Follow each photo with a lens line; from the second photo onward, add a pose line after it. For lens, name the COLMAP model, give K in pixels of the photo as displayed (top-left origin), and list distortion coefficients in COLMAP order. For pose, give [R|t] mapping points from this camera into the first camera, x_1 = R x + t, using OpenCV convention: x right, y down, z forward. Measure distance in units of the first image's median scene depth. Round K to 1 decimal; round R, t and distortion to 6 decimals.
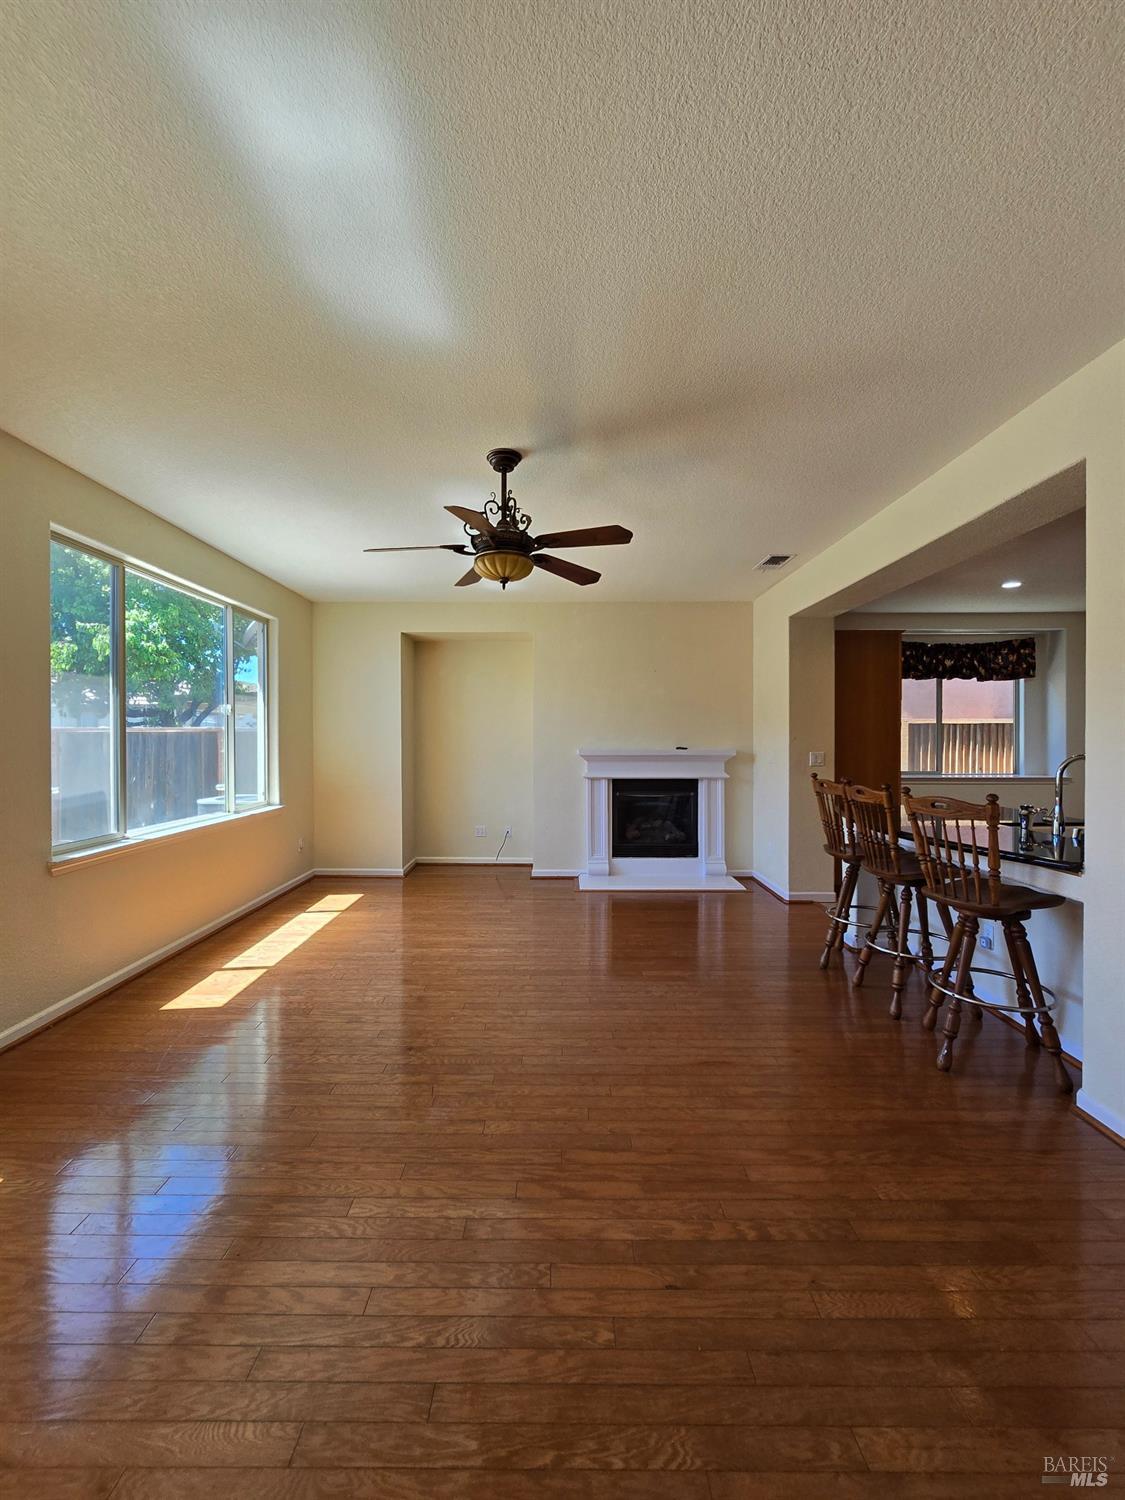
lens RADIAL K [[608.3, 0, 558.4], [0, 608.3, 741.3], [0, 0, 1]] dist [-0.013706, 0.000132]
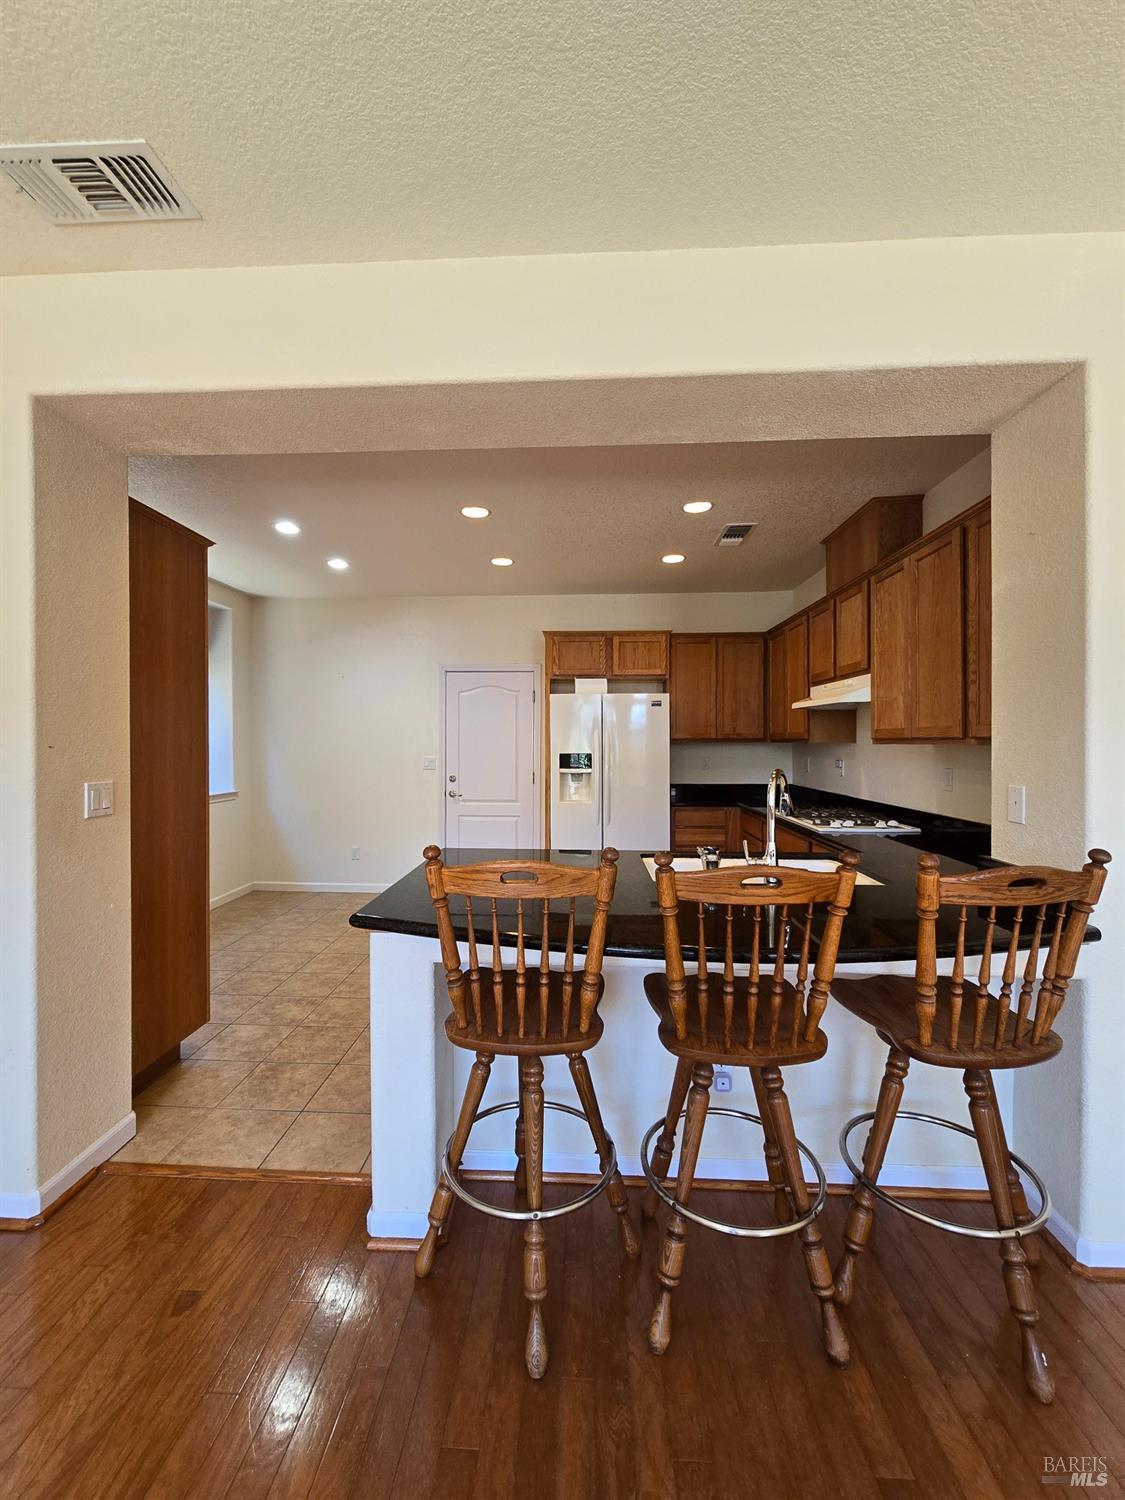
lens RADIAL K [[608.3, 0, 558.4], [0, 608.3, 741.3], [0, 0, 1]] dist [-0.013706, 0.000132]
pose [[0.049954, 0.004048, 0.998743, 0.038261], [0.000886, 0.999991, -0.004097, -0.003114], [-0.998751, 0.001090, 0.049950, 0.492116]]
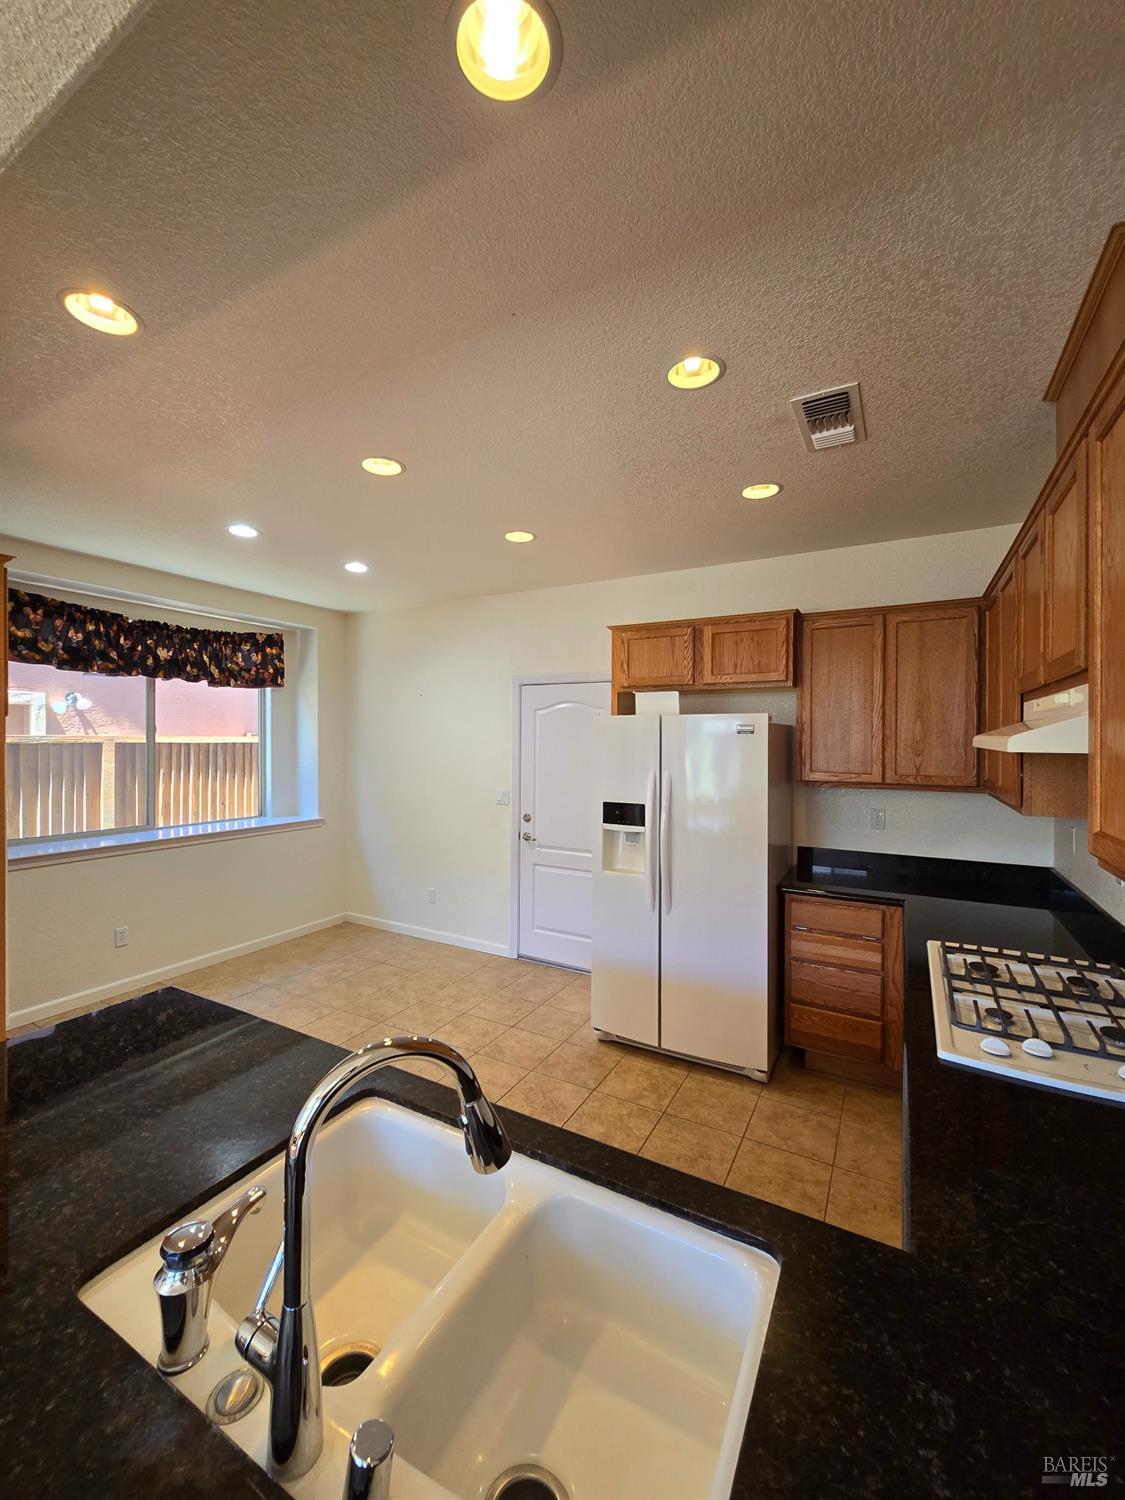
lens RADIAL K [[608.3, 0, 558.4], [0, 608.3, 741.3], [0, 0, 1]] dist [-0.013706, 0.000132]
pose [[0.490828, 0.004105, 0.871247, 0.293113], [-0.007263, 0.999973, -0.000620, -0.039430], [-0.871226, -0.006024, 0.490845, 0.321052]]
